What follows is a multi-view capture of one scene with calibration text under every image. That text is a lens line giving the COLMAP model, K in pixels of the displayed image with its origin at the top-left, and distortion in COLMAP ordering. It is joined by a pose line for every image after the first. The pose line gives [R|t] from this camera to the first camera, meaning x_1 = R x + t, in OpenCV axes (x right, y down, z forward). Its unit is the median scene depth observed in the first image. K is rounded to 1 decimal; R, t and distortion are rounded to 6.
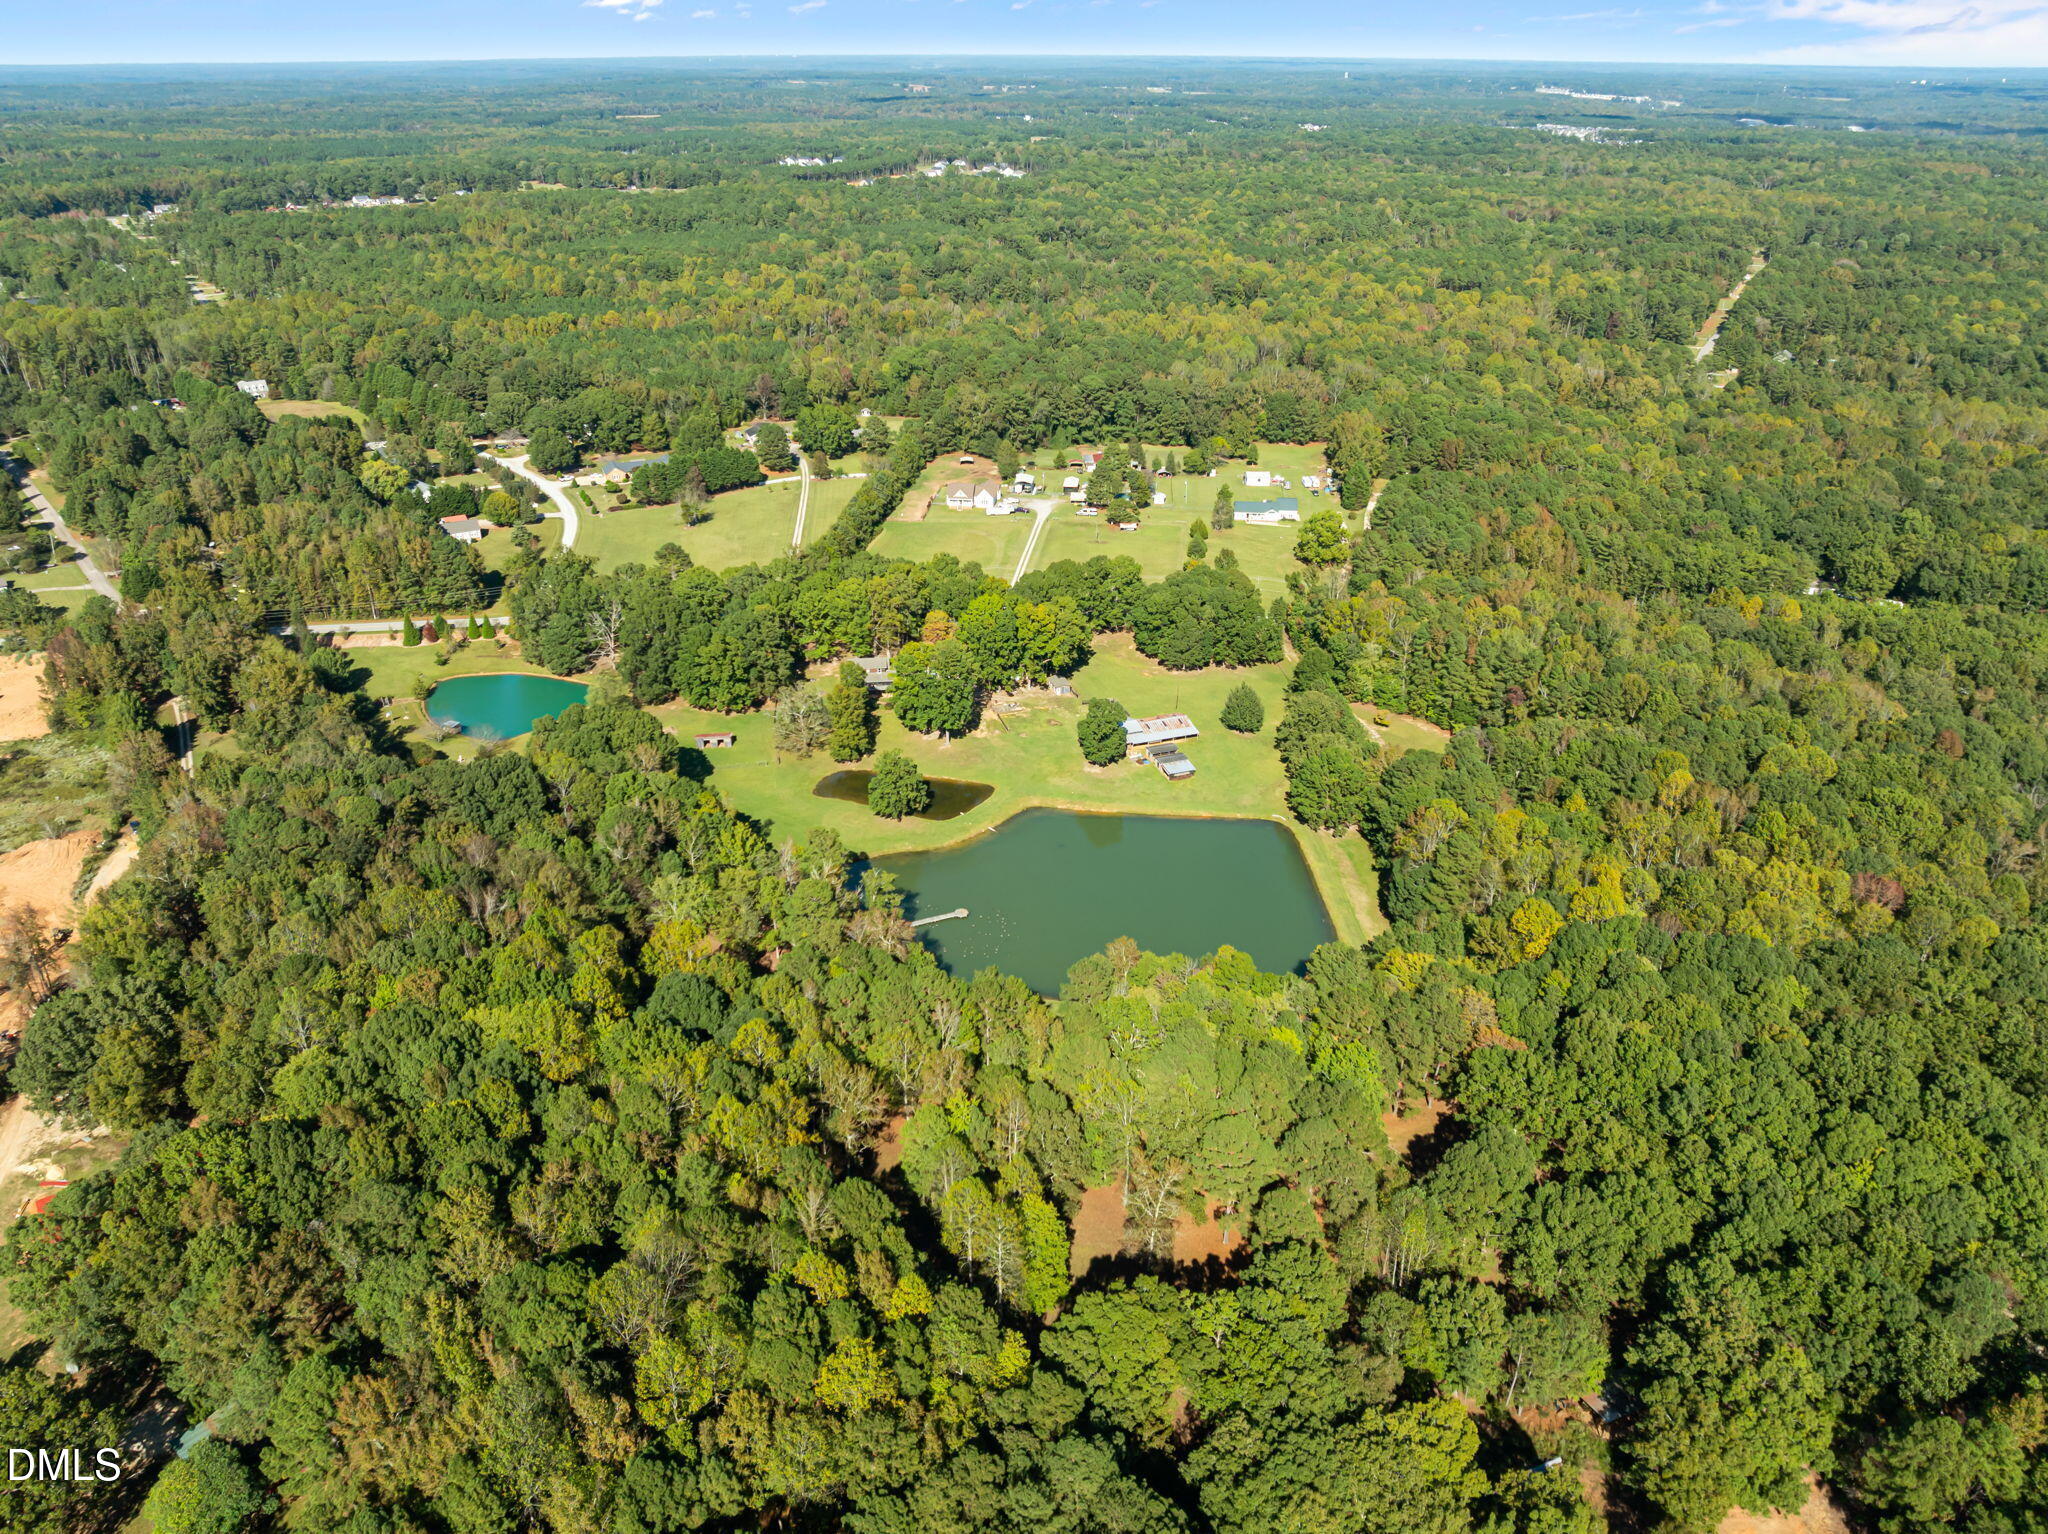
lens RADIAL K [[1481.1, 0, 1028.0], [0, 1481.1, 762.6], [0, 0, 1]] dist [-0.018457, -0.035838]
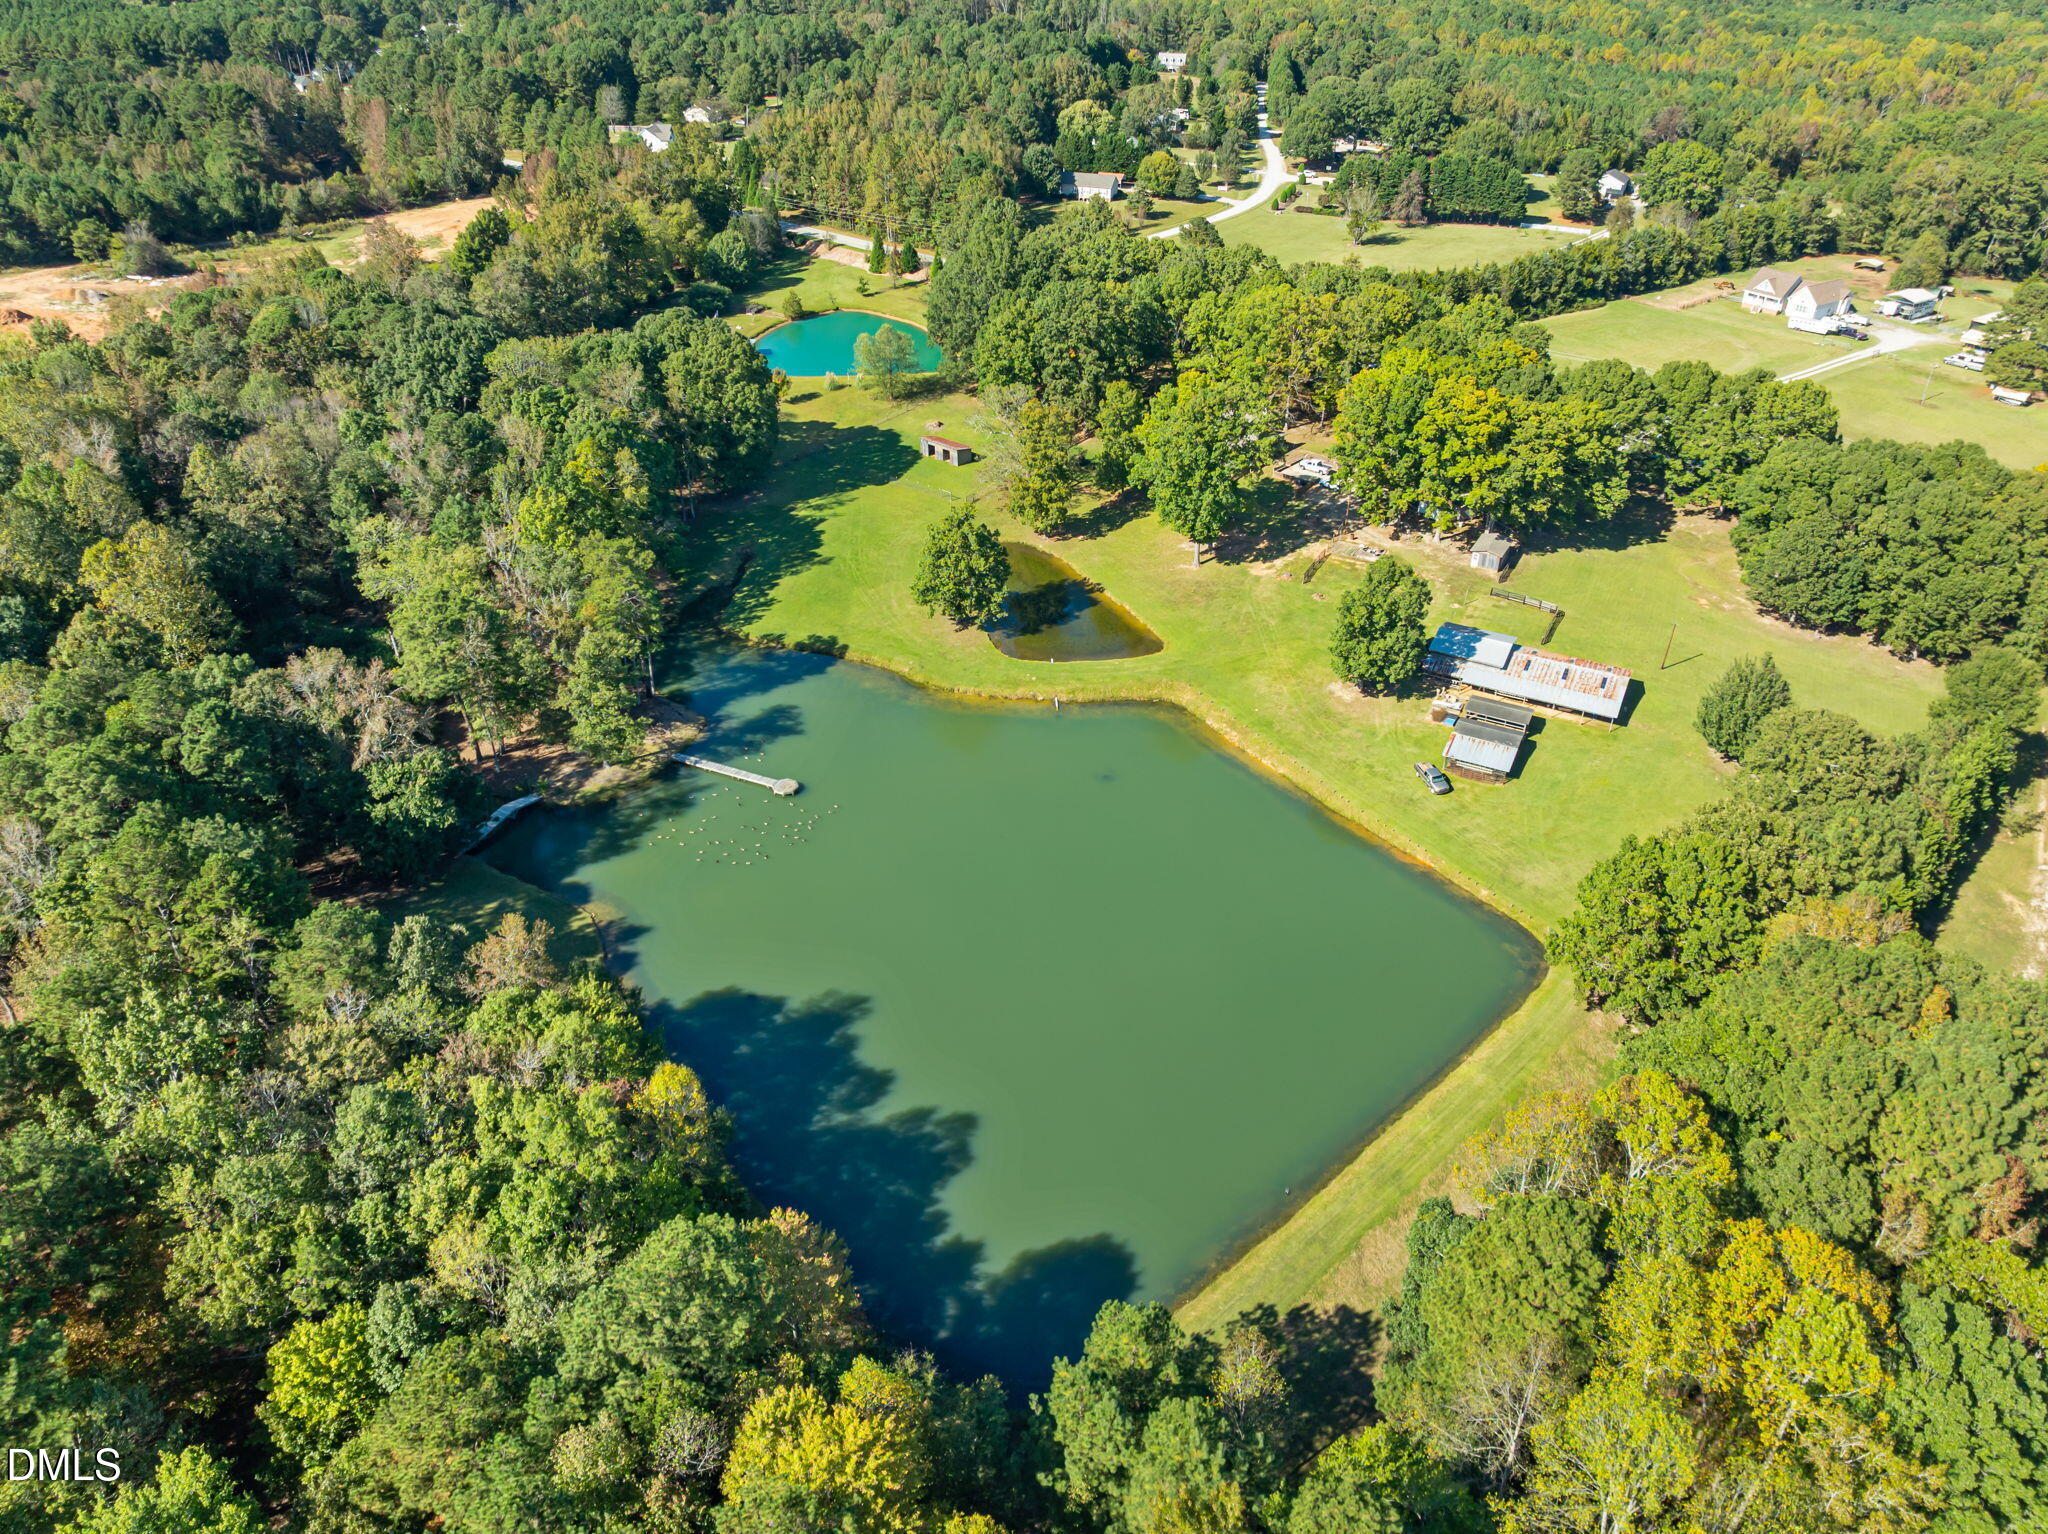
lens RADIAL K [[1445.7, 0, 1024.0], [0, 1445.7, 767.0], [0, 0, 1]] dist [-0.047802, 0.021883]
pose [[0.669221, 0.406658, -0.621911, 0.197814], [-0.342411, 0.911566, 0.227600, -0.032076], [0.659468, 0.060634, 0.749283, 0.387998]]
